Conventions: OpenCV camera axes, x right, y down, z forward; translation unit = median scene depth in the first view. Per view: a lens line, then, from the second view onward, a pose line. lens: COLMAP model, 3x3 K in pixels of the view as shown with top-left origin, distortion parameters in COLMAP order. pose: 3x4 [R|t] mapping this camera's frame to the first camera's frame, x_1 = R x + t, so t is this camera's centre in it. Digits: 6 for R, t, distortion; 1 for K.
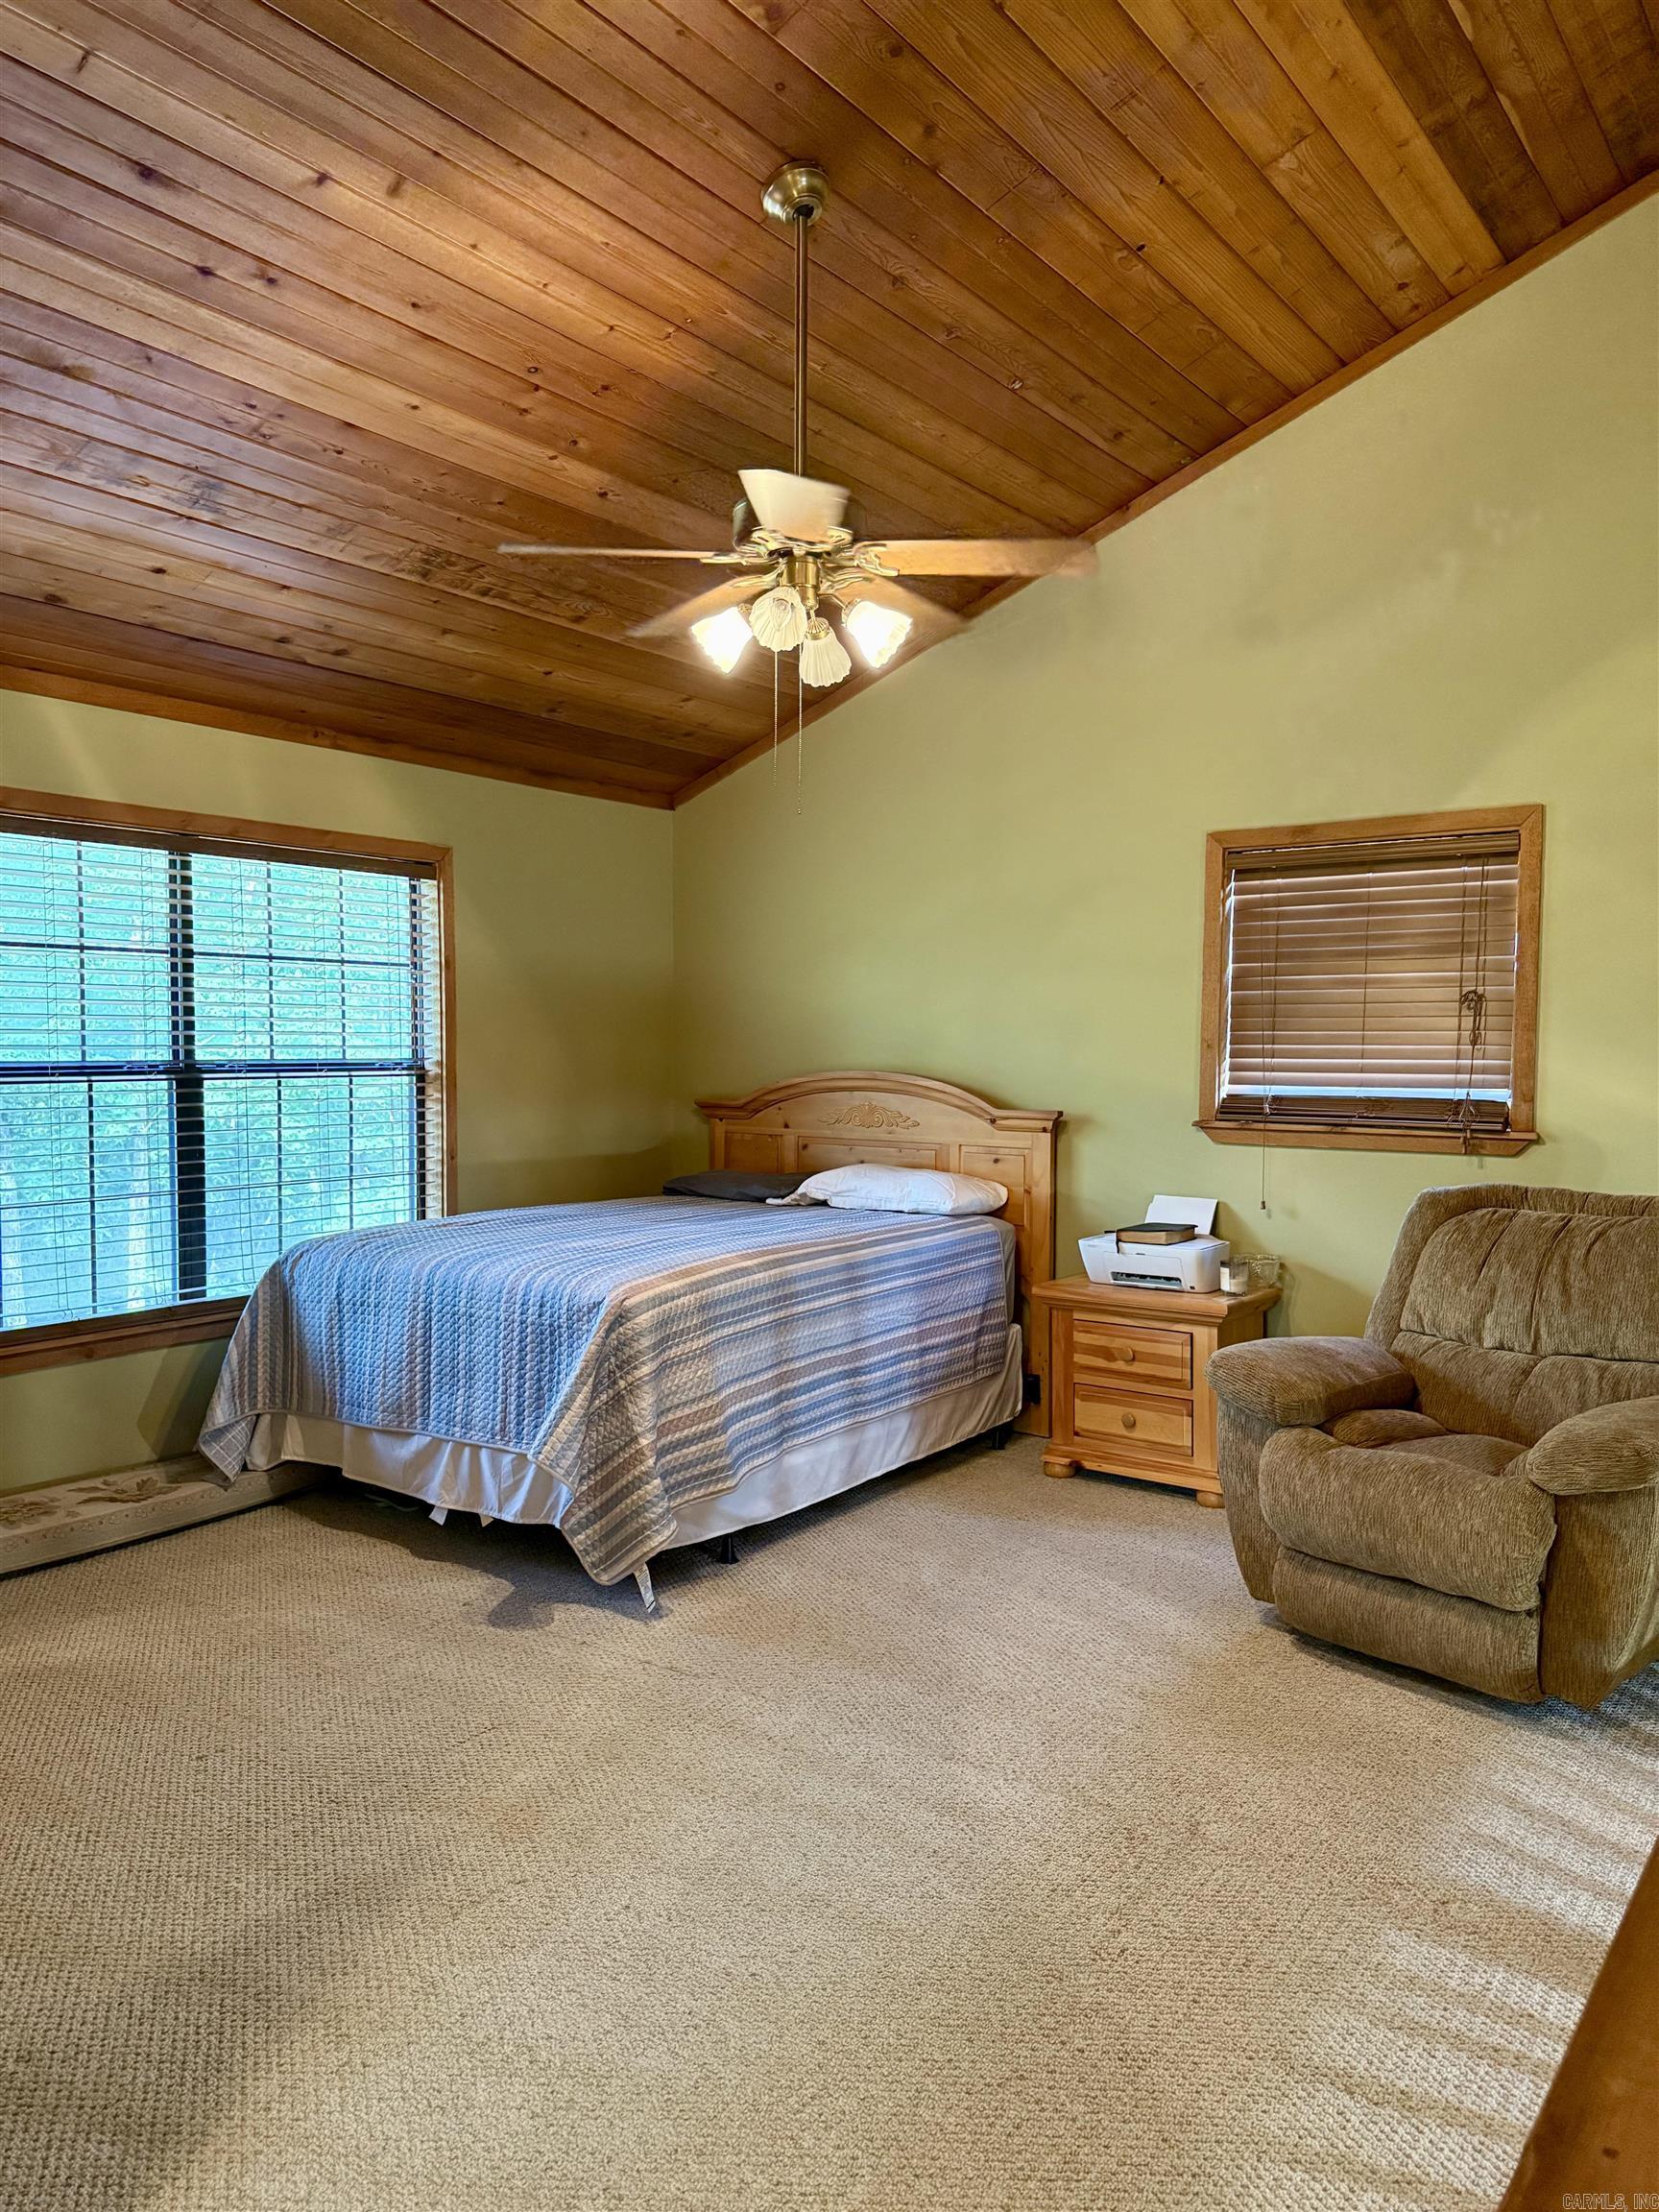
lens RADIAL K [[1505.2, 0, 808.0], [0, 1505.2, 1102.4], [0, 0, 1]] dist [0.090600, -0.101176]
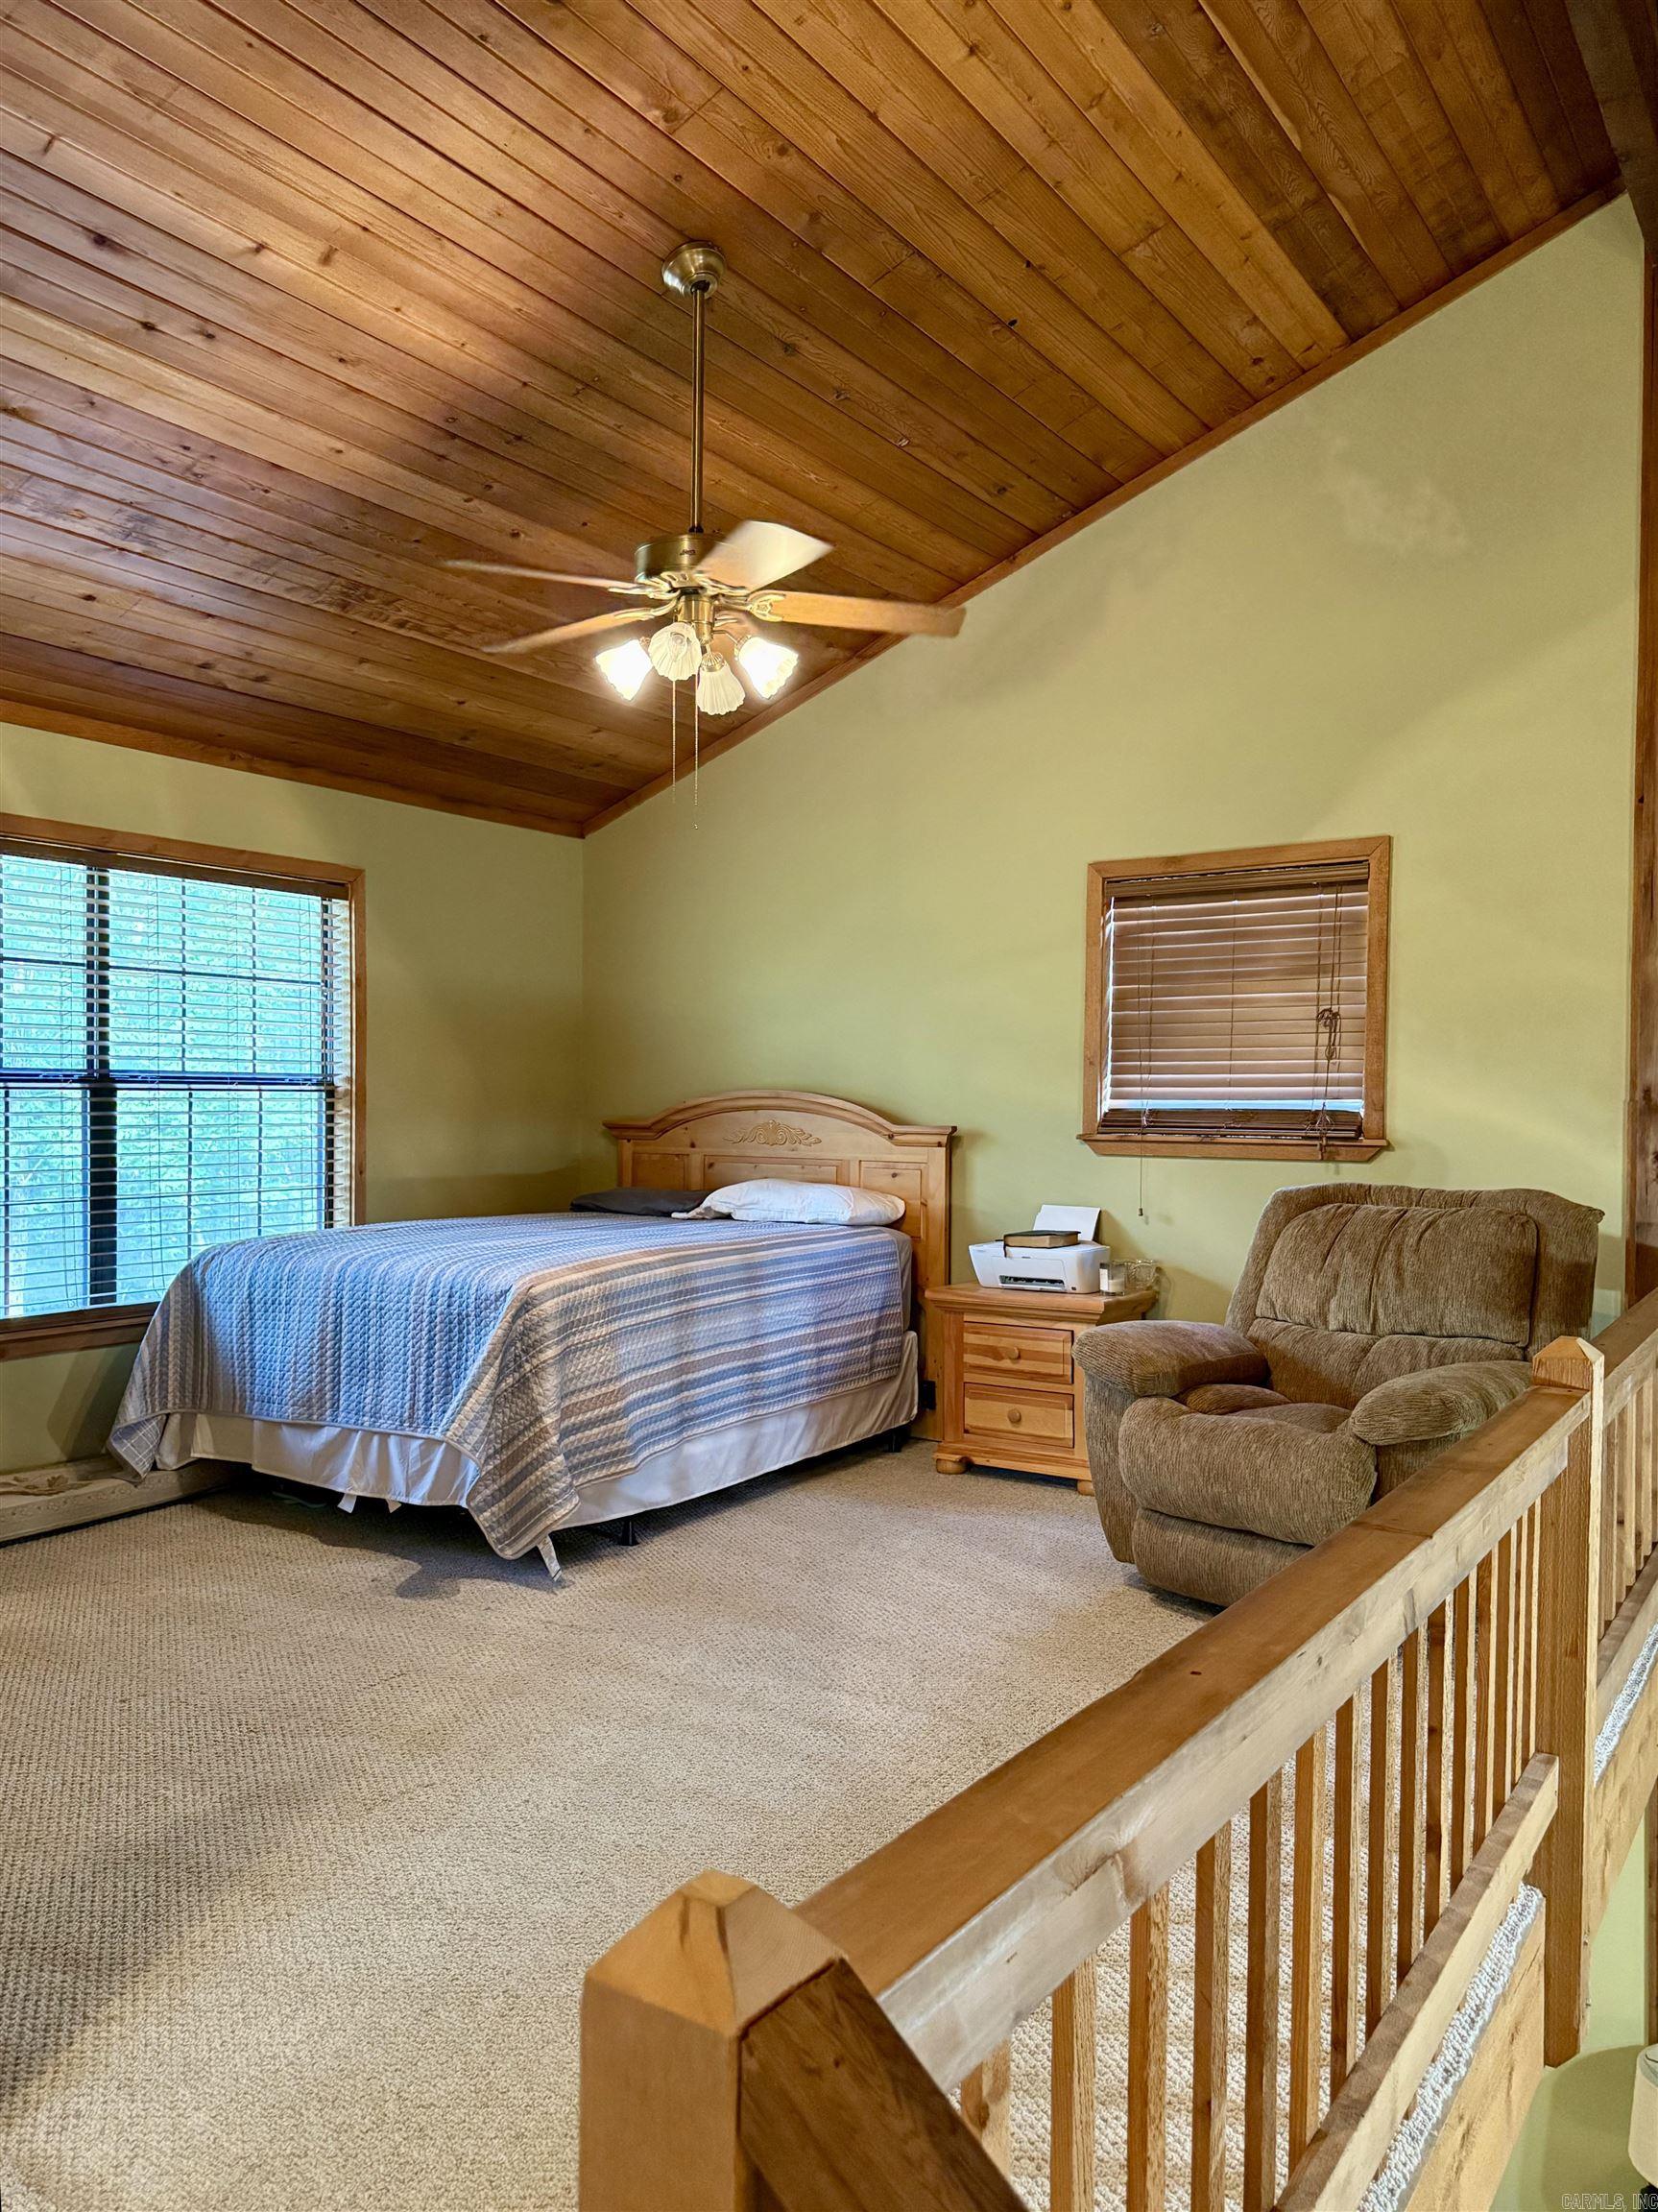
lens RADIAL K [[1568.4, 0, 804.5], [0, 1568.4, 1104.8], [0, 0, 1]] dist [0.119237, -0.175966]
pose [[0.998850, 0.002790, 0.047857, 0.015398], [-0.001031, 0.999324, -0.036750, 0.040519], [-0.047928, 0.036659, 0.998178, -0.106389]]
